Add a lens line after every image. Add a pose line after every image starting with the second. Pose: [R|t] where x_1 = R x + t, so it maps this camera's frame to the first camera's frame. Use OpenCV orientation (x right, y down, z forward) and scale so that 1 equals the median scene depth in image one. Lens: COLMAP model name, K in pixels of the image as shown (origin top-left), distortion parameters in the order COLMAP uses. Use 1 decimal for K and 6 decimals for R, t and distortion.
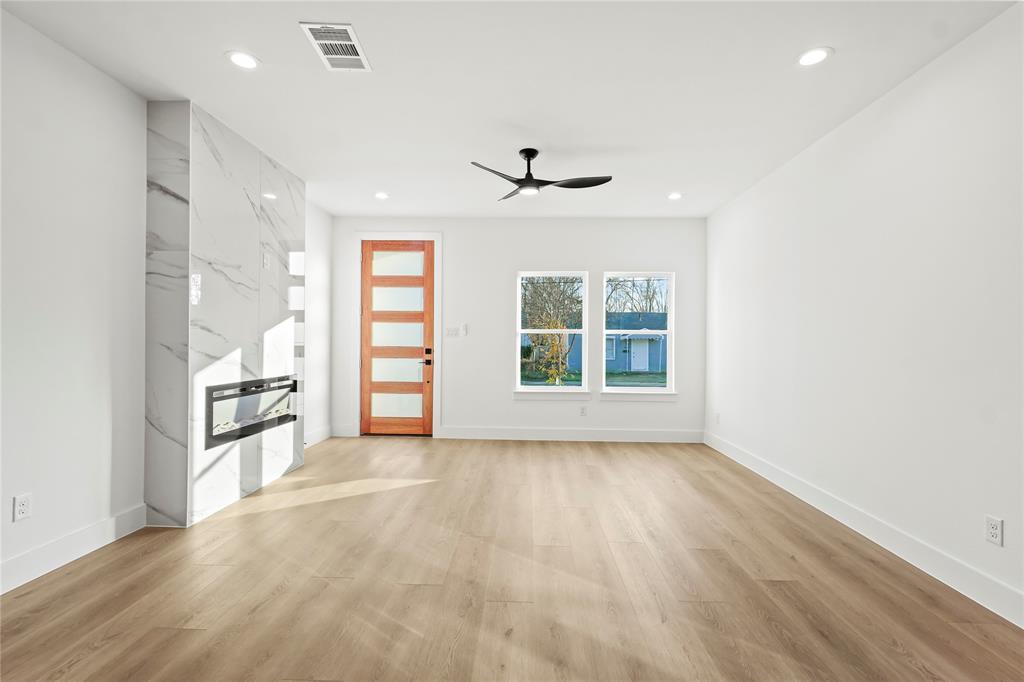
lens RADIAL K [[474.8, 0, 513.3], [0, 474.8, 338.9], [0, 0, 1]] dist [0.002872, 0.002400]
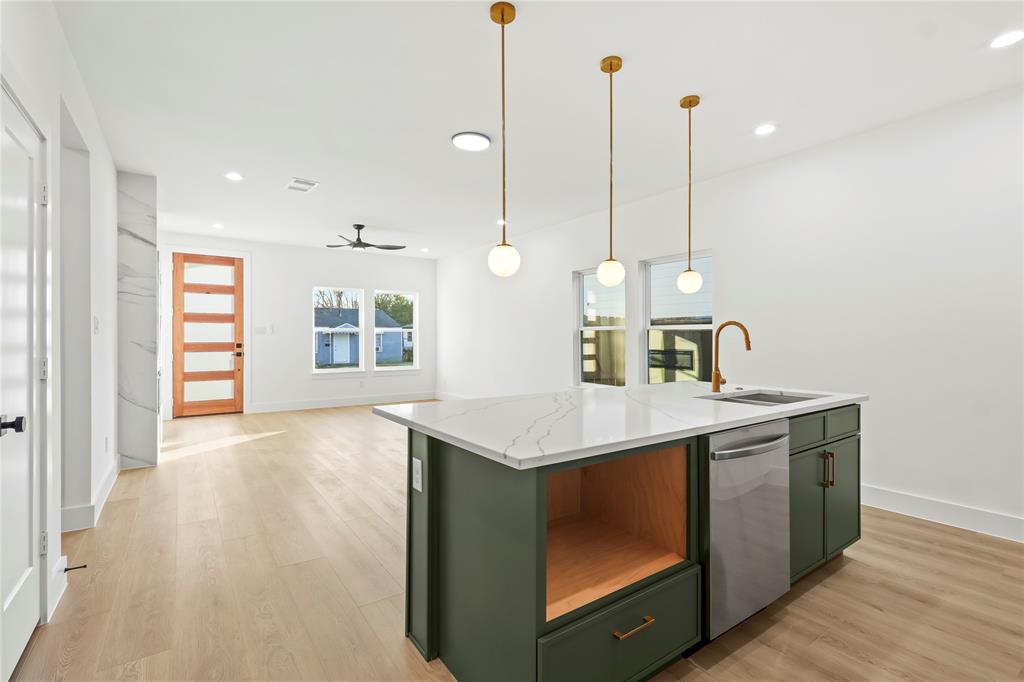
lens RADIAL K [[474.8, 0, 516.8], [0, 474.8, 335.5], [0, 0, 1]] dist [0.002872, 0.002400]
pose [[0.790301, -0.006395, 0.612685, -0.468089], [0.002750, 0.999972, 0.006890, -0.010041], [-0.612712, -0.003760, 0.790297, -0.571402]]
